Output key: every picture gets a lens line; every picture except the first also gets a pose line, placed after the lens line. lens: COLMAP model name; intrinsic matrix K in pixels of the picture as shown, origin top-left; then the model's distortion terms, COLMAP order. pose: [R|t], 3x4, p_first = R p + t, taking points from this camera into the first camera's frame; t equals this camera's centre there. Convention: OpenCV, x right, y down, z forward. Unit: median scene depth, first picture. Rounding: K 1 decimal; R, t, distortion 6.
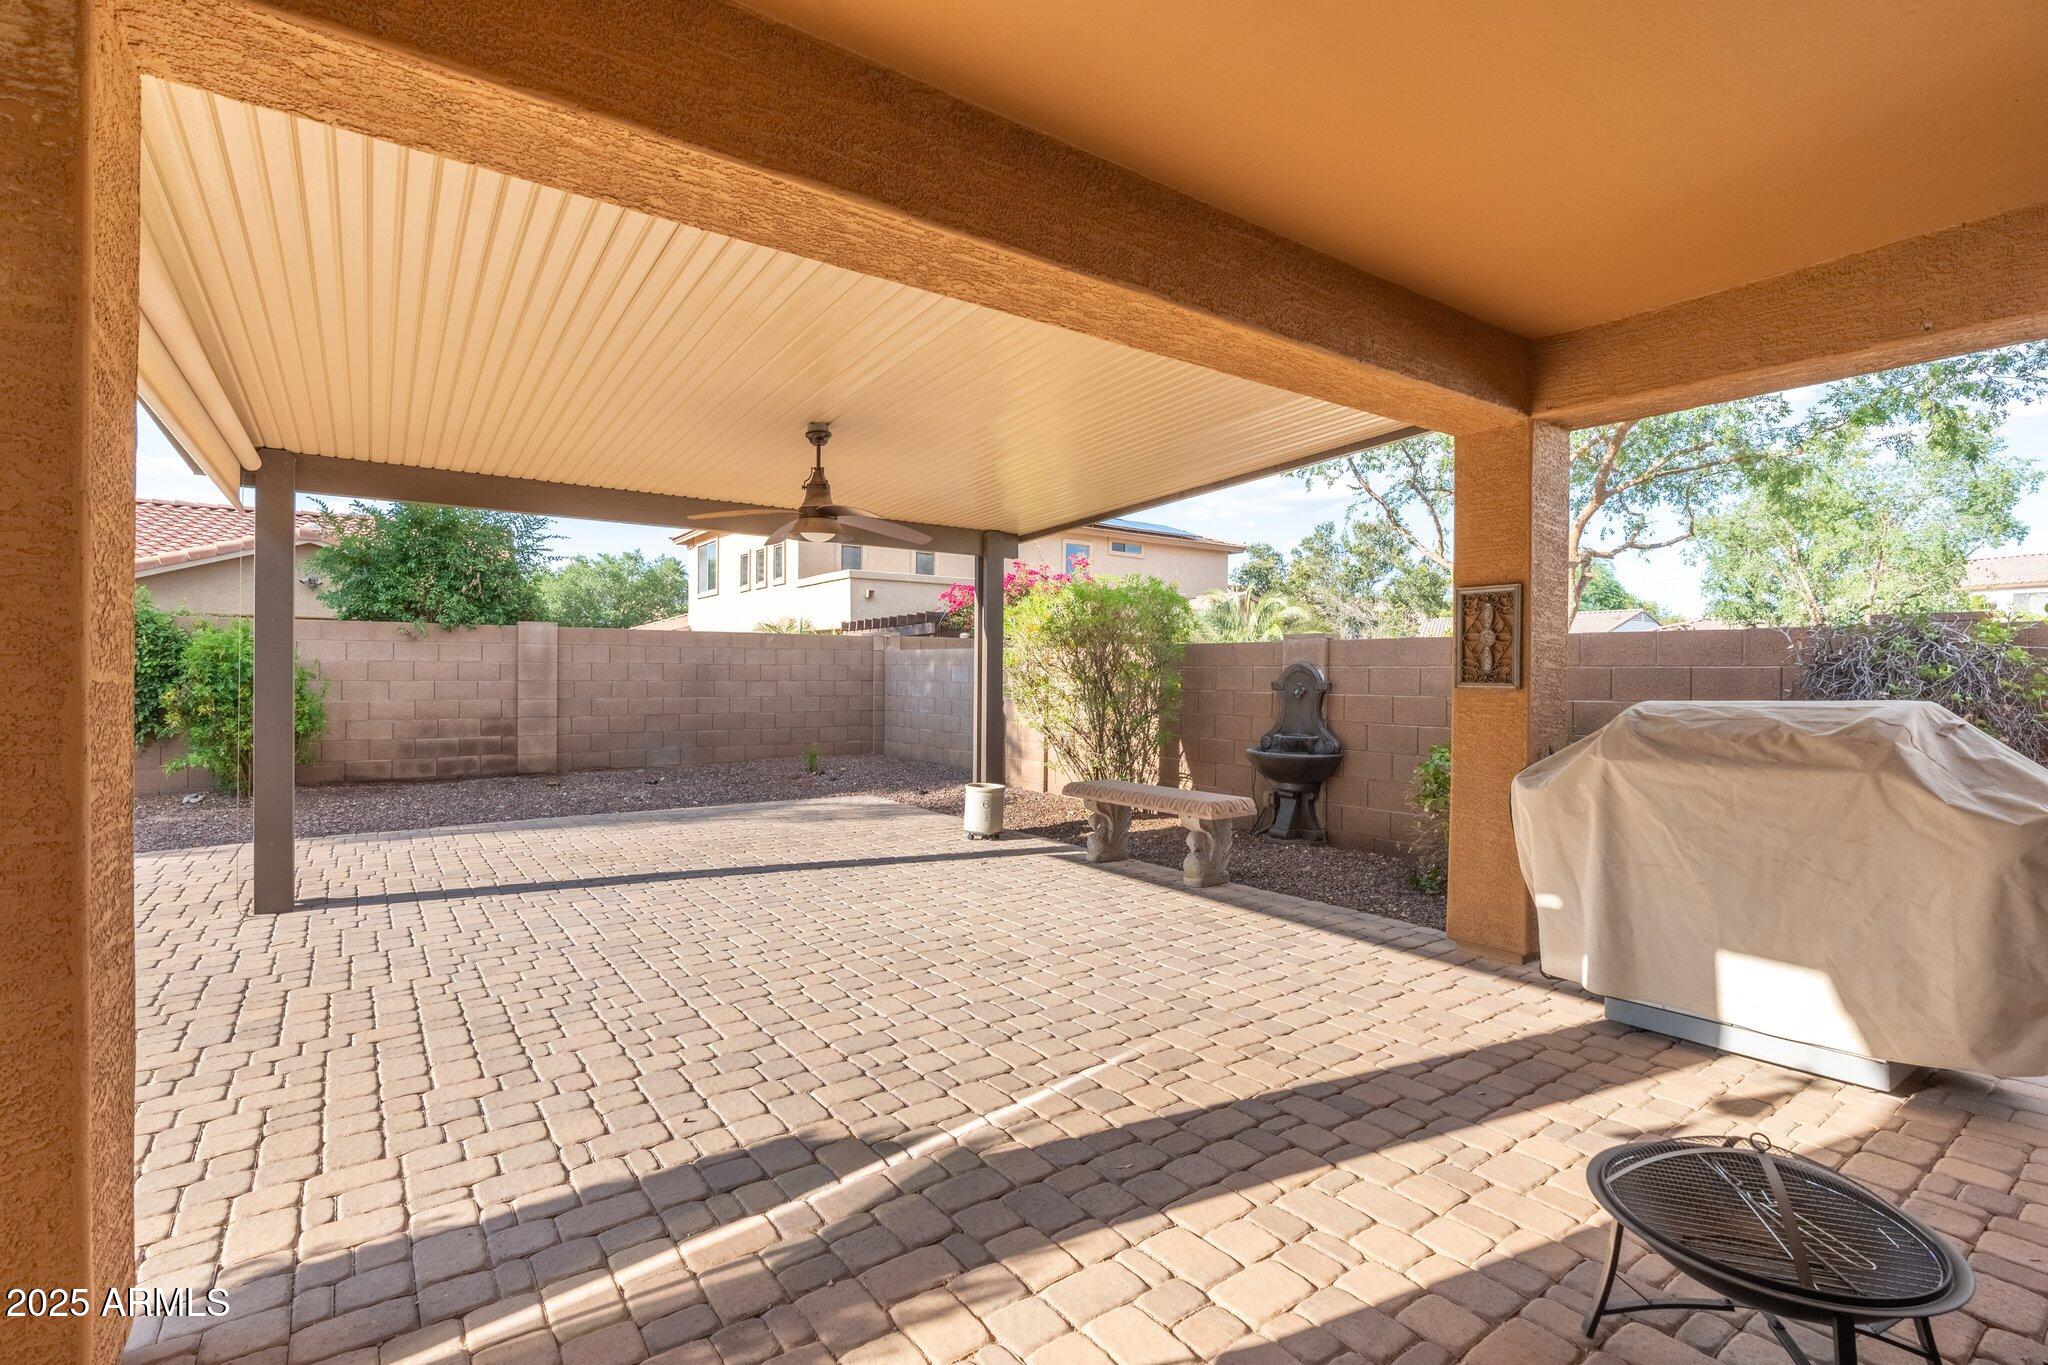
lens RADIAL K [[929.6, 0, 1005.1], [0, 929.6, 679.8], [0, 0, 1]] dist [-0.013311, 0.006580]
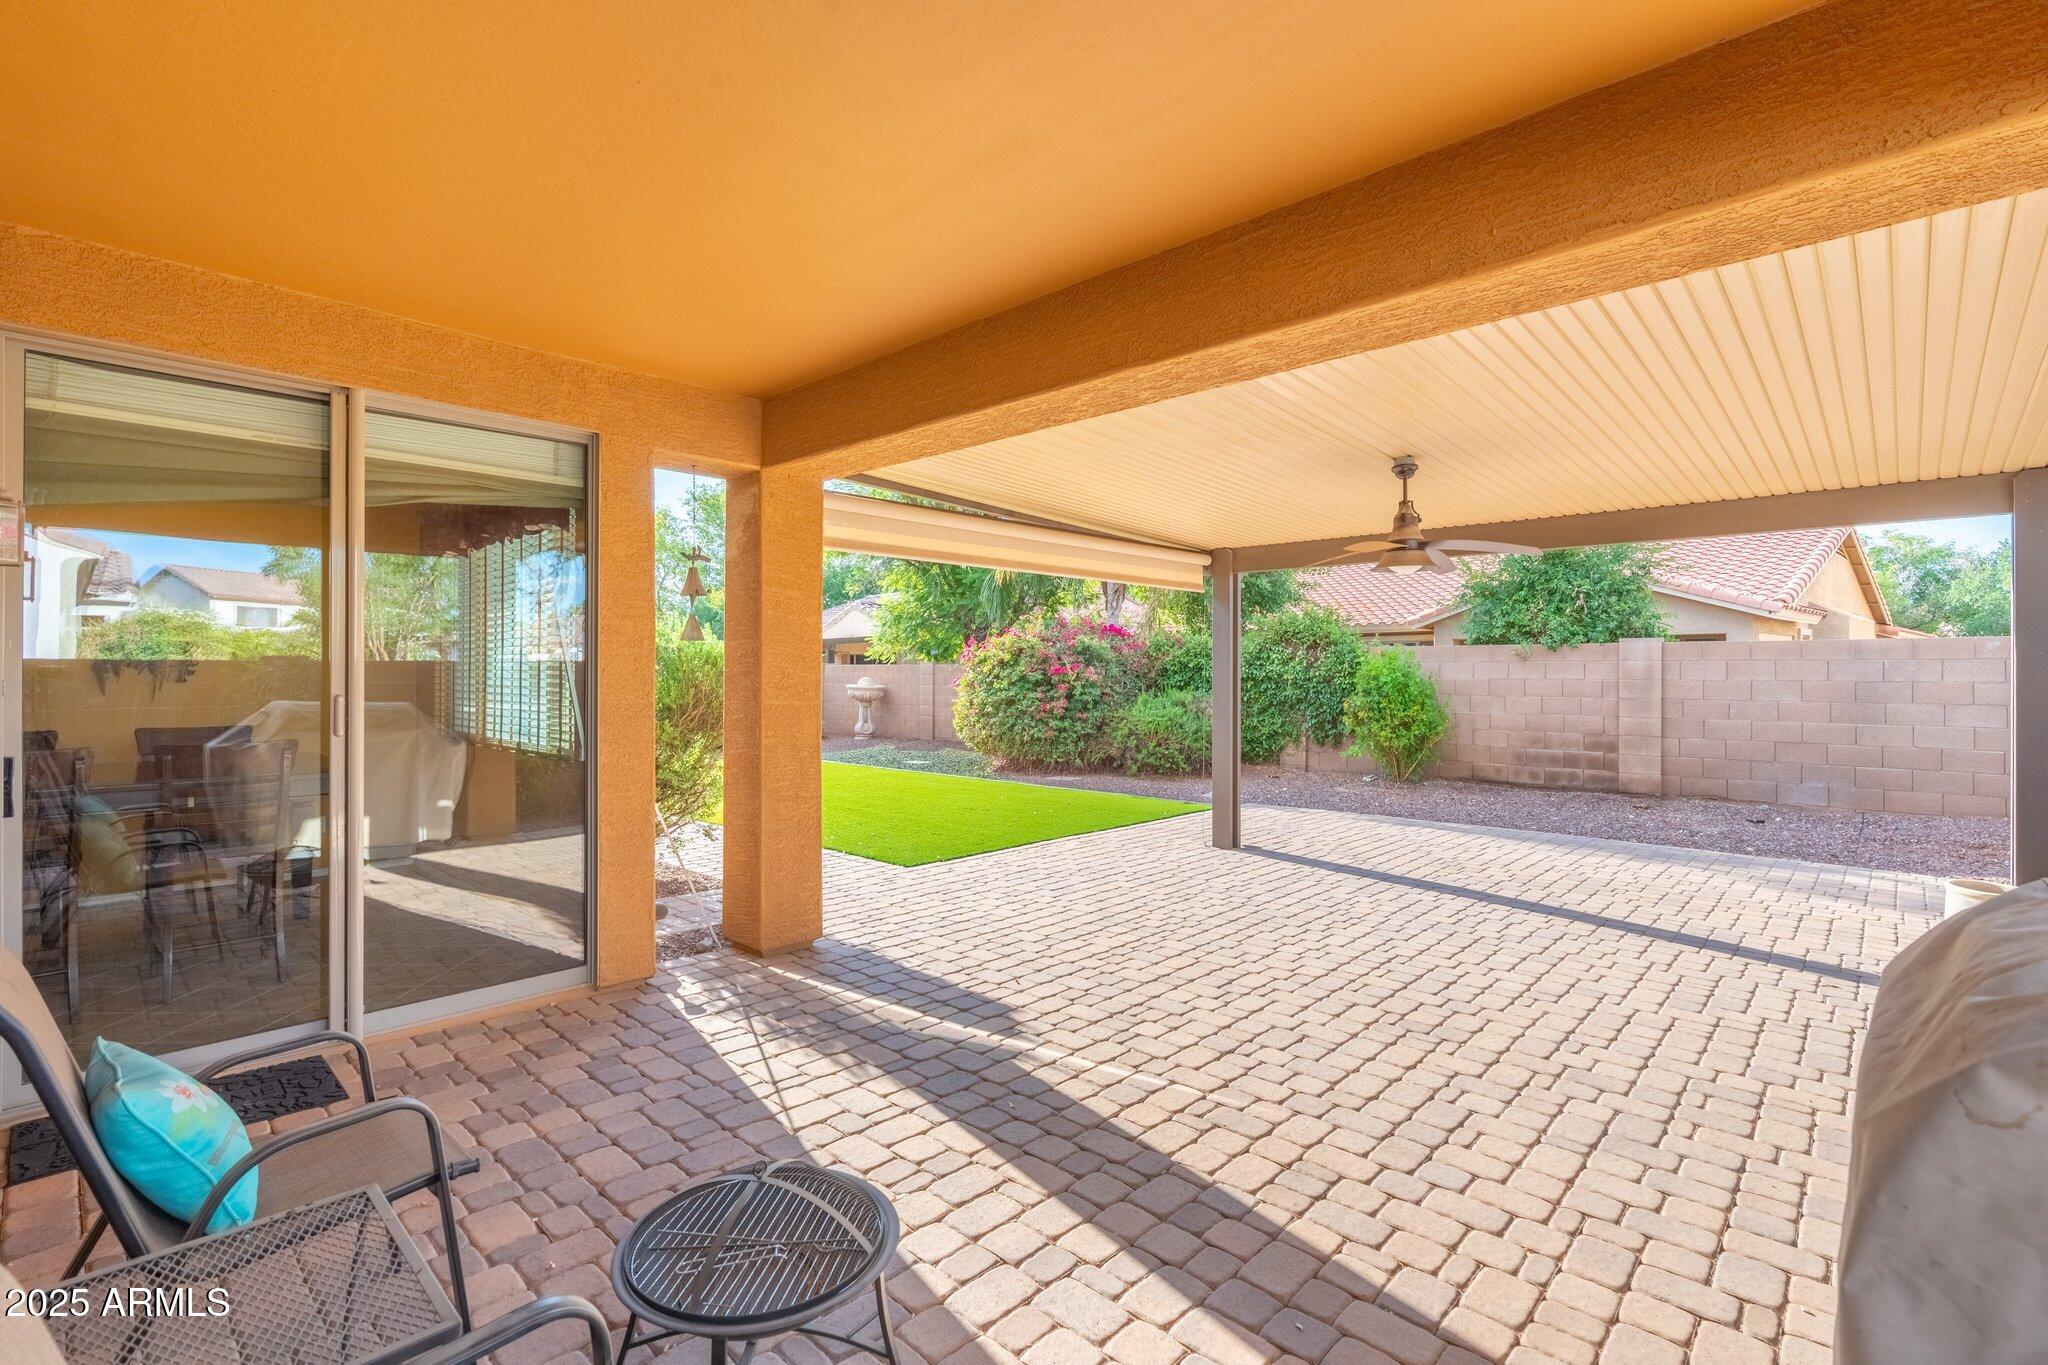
lens RADIAL K [[926.3, 0, 1022.4], [0, 926.3, 679.3], [0, 0, 1]] dist [-0.015093, 0.006894]
pose [[0.198308, 0.001862, -0.980138, 0.391900], [-0.009602, 0.999954, -0.000043, -0.016091], [0.980093, 0.009420, 0.198317, 0.217712]]
